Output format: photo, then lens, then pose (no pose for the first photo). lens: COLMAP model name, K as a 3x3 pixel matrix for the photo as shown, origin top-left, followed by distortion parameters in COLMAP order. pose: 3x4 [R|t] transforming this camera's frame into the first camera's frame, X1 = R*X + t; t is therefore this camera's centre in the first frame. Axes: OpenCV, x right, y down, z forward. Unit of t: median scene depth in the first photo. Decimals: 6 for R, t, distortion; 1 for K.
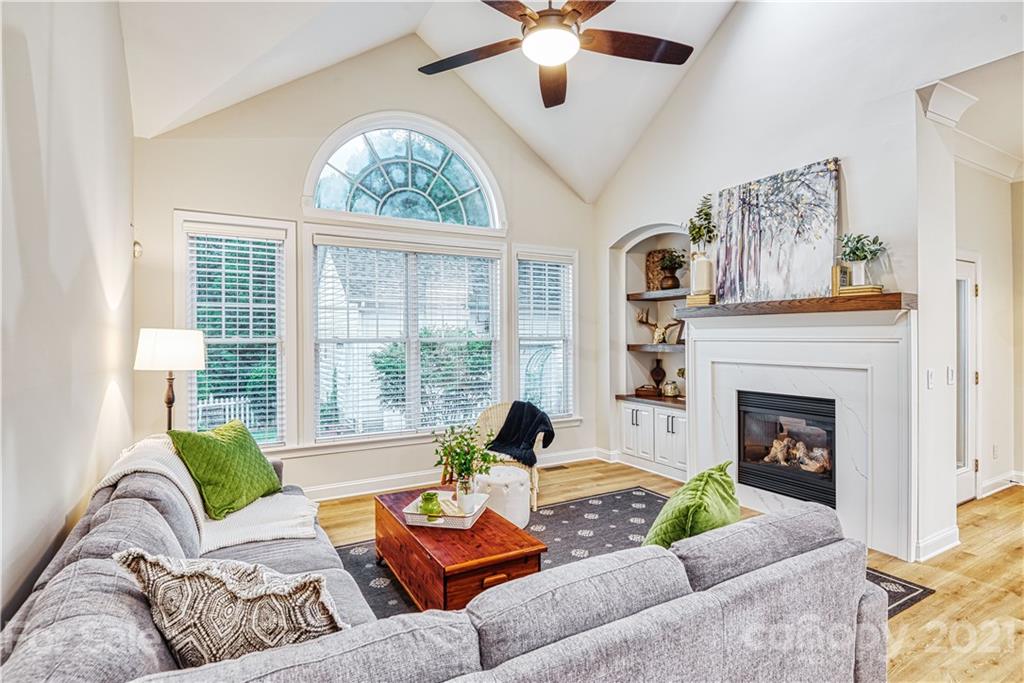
lens RADIAL K [[498.4, 0, 511.9], [0, 498.4, 337.1], [0, 0, 1]] dist [0.016883, -0.025454]
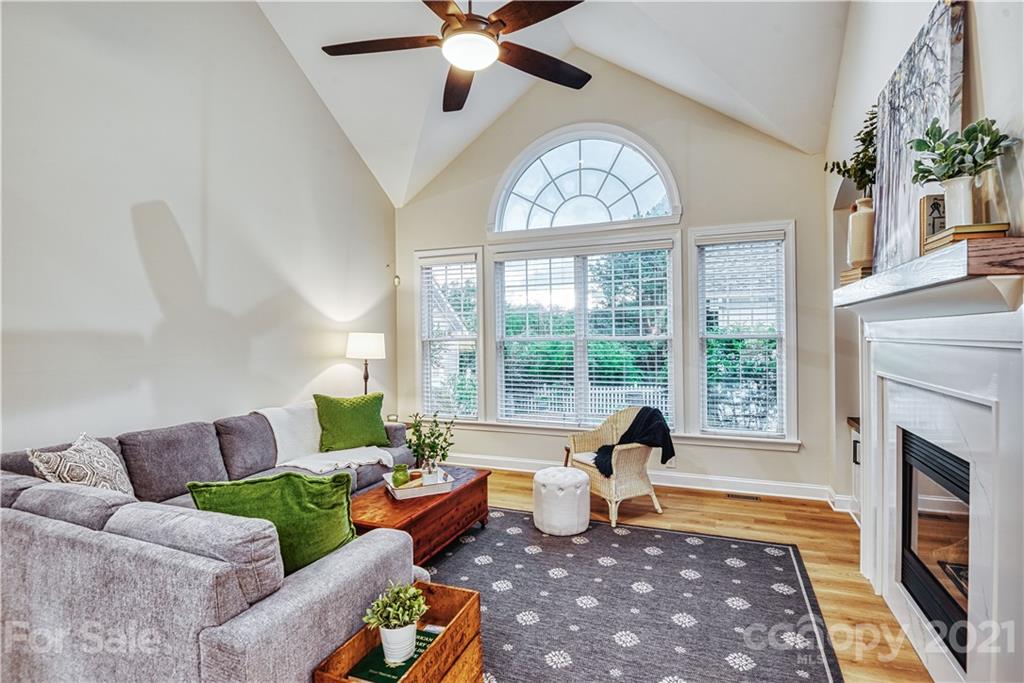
lens RADIAL K [[478.0, 0, 513.9], [0, 478.0, 334.5], [0, 0, 1]] dist [0.001362, -0.021276]
pose [[0.640376, -0.004780, -0.768046, 0.553000], [0.006670, 0.999978, -0.000663, -0.003673], [0.768032, -0.004698, 0.640394, 0.276307]]
